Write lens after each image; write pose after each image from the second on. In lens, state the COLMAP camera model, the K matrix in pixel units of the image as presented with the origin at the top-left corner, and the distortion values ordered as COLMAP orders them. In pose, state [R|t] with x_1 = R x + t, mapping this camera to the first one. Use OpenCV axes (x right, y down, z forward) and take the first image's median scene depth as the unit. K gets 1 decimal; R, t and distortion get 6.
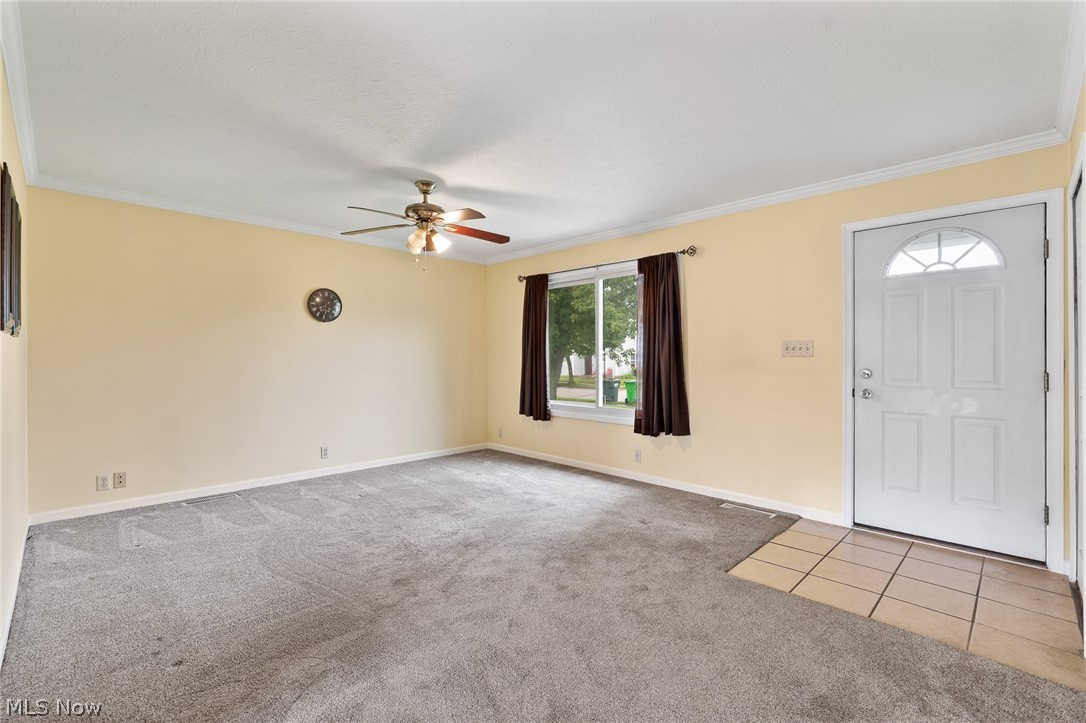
lens RADIAL K [[481.8, 0, 536.8], [0, 481.8, 356.8], [0, 0, 1]] dist [0.000988, 0.001899]
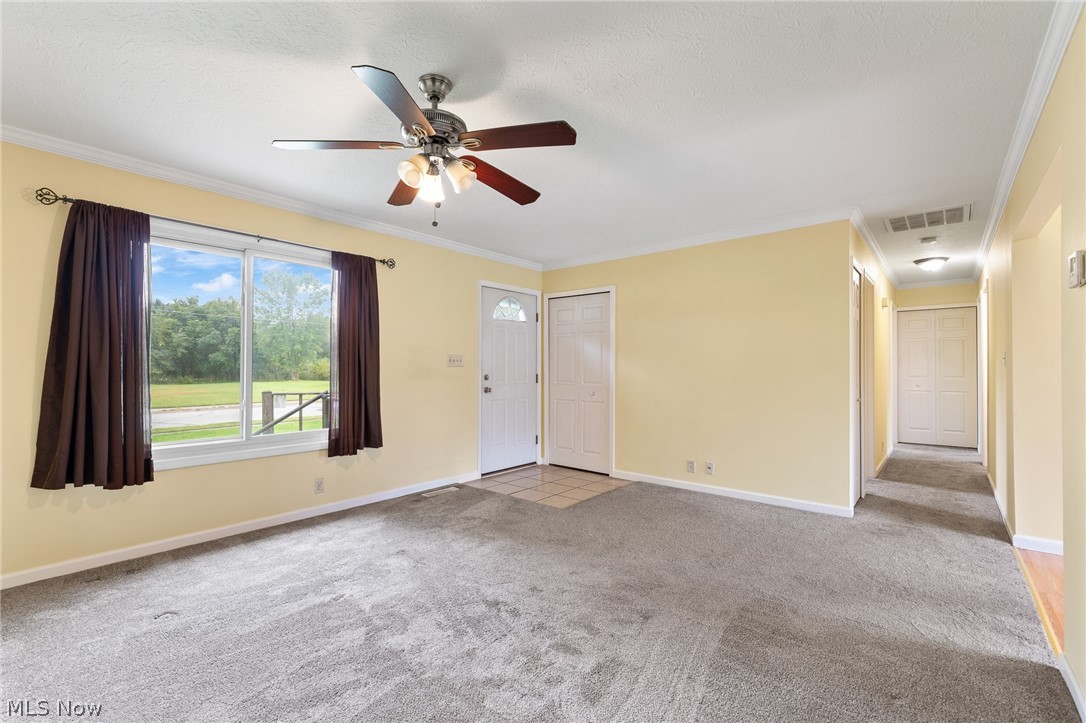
lens RADIAL K [[481.8, 0, 524.6], [0, 481.8, 364.6], [0, 0, 1]] dist [0.000988, 0.001899]
pose [[-0.070142, 0.002922, 0.997533, -0.764851], [-0.005874, 0.999977, -0.003343, -0.002617], [-0.997520, -0.006094, -0.070123, 0.836228]]
